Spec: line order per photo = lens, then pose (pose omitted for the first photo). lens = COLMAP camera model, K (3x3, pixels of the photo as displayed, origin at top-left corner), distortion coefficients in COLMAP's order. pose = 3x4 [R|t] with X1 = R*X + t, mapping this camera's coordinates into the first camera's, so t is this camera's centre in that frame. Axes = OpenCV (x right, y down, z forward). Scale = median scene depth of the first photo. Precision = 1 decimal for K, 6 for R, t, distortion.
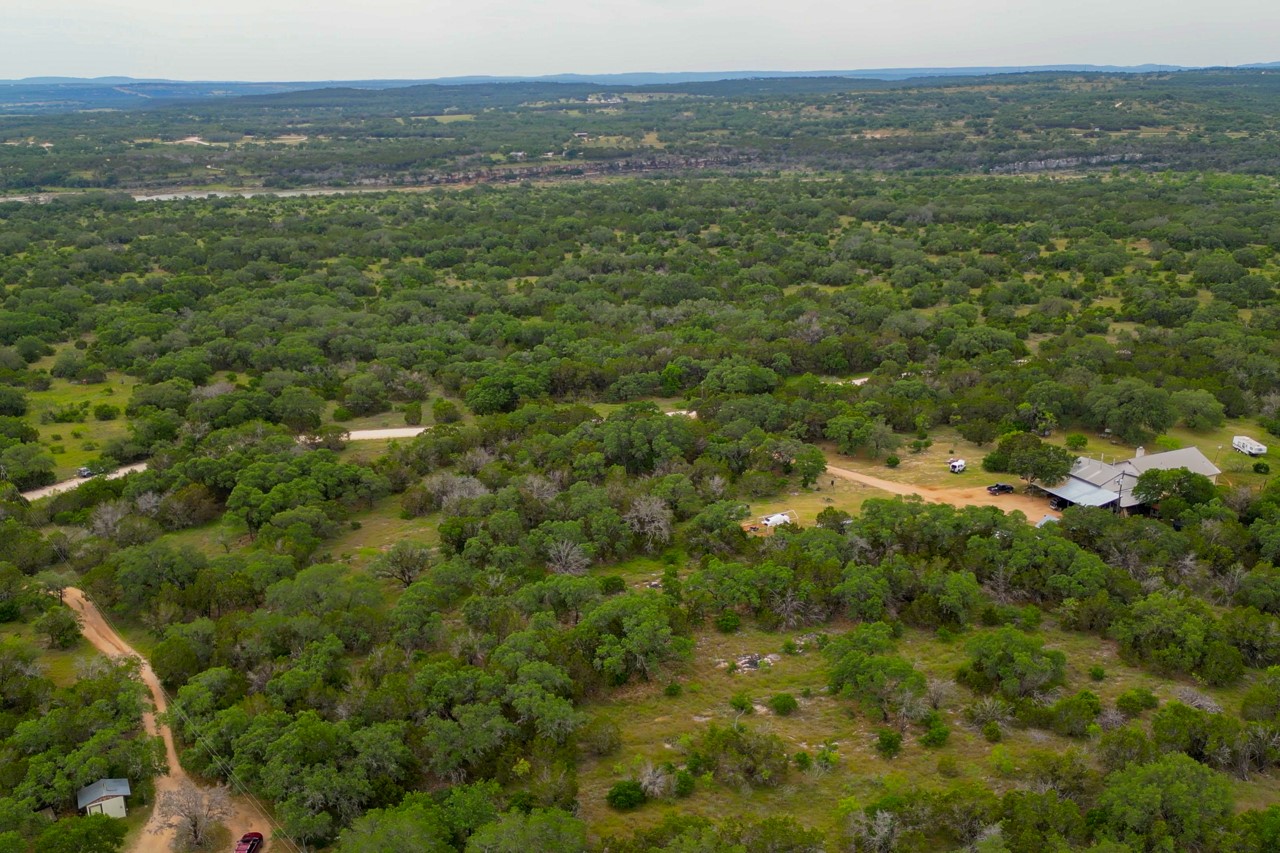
lens RADIAL K [[1110.0, 0, 640.0], [0, 1110.0, 426.5], [0, 0, 1]] dist [0.064501, -0.072203]
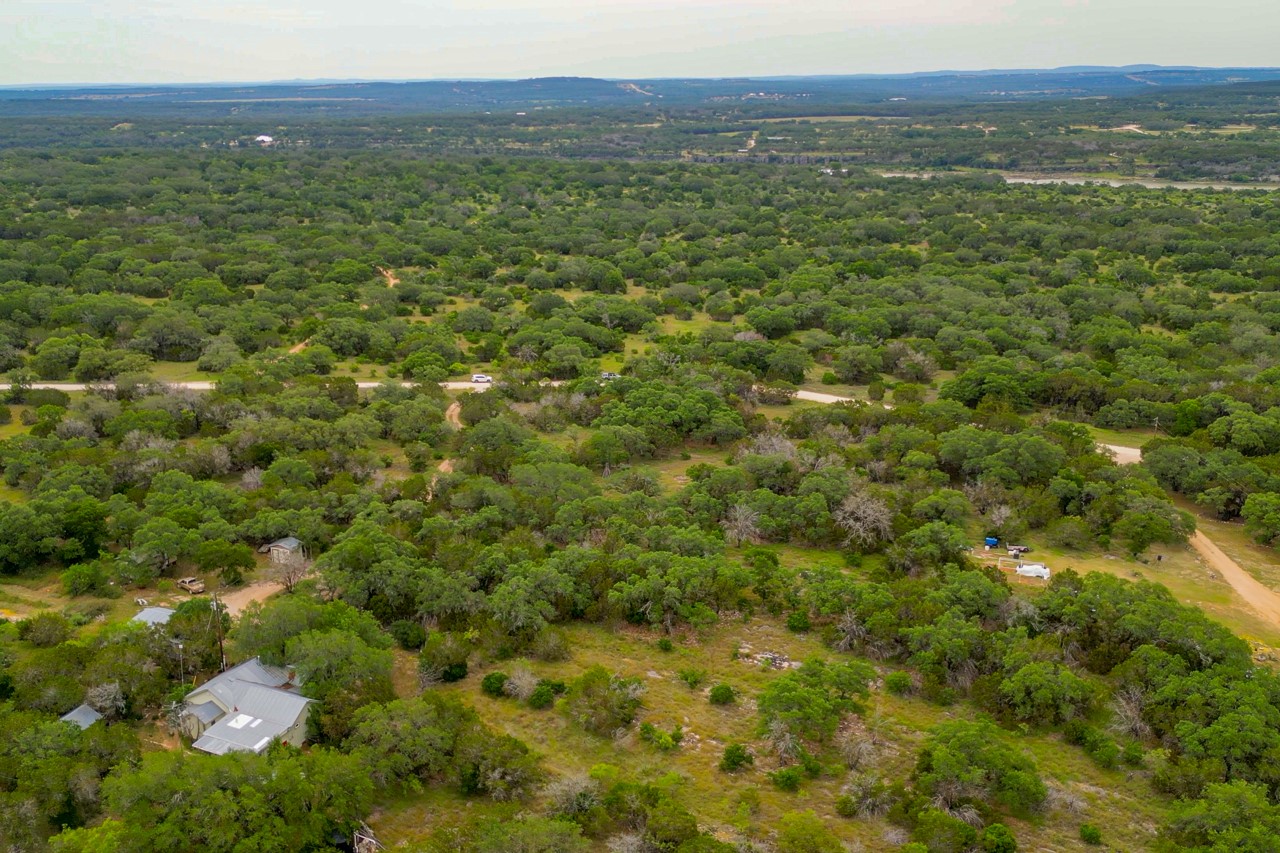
lens RADIAL K [[1110.0, 0, 640.0], [0, 1110.0, 426.5], [0, 0, 1]] dist [0.064501, -0.072203]
pose [[0.676228, 0.222214, -0.702379, 0.092695], [-0.215184, 0.971424, 0.100160, -0.008411], [0.704565, 0.083410, 0.704721, 0.029771]]
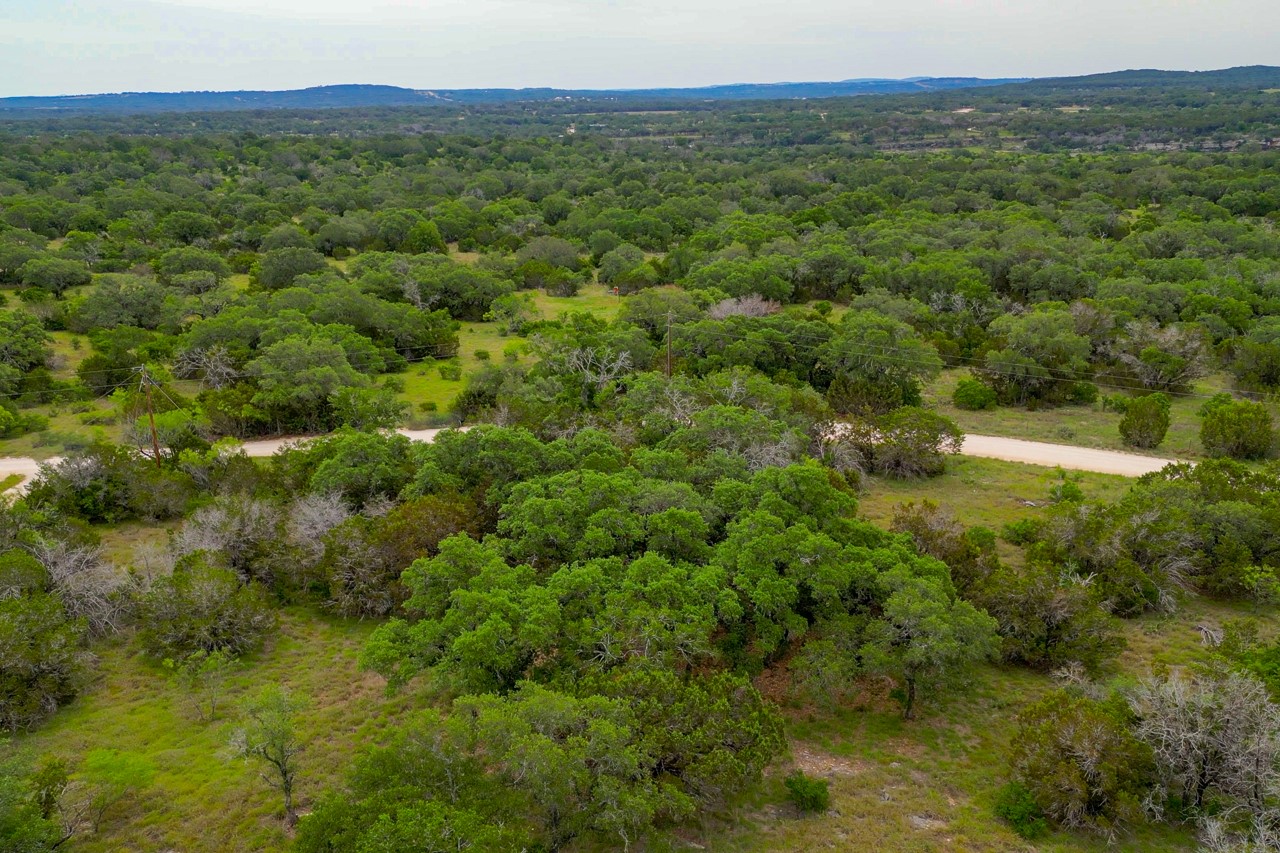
lens RADIAL K [[1110.0, 0, 640.0], [0, 1110.0, 426.5], [0, 0, 1]] dist [0.064501, -0.072203]
pose [[0.792010, 0.171329, -0.585975, -0.027630], [-0.171927, 0.983562, 0.055198, -0.000015], [0.585800, 0.057028, 0.808447, 0.141066]]
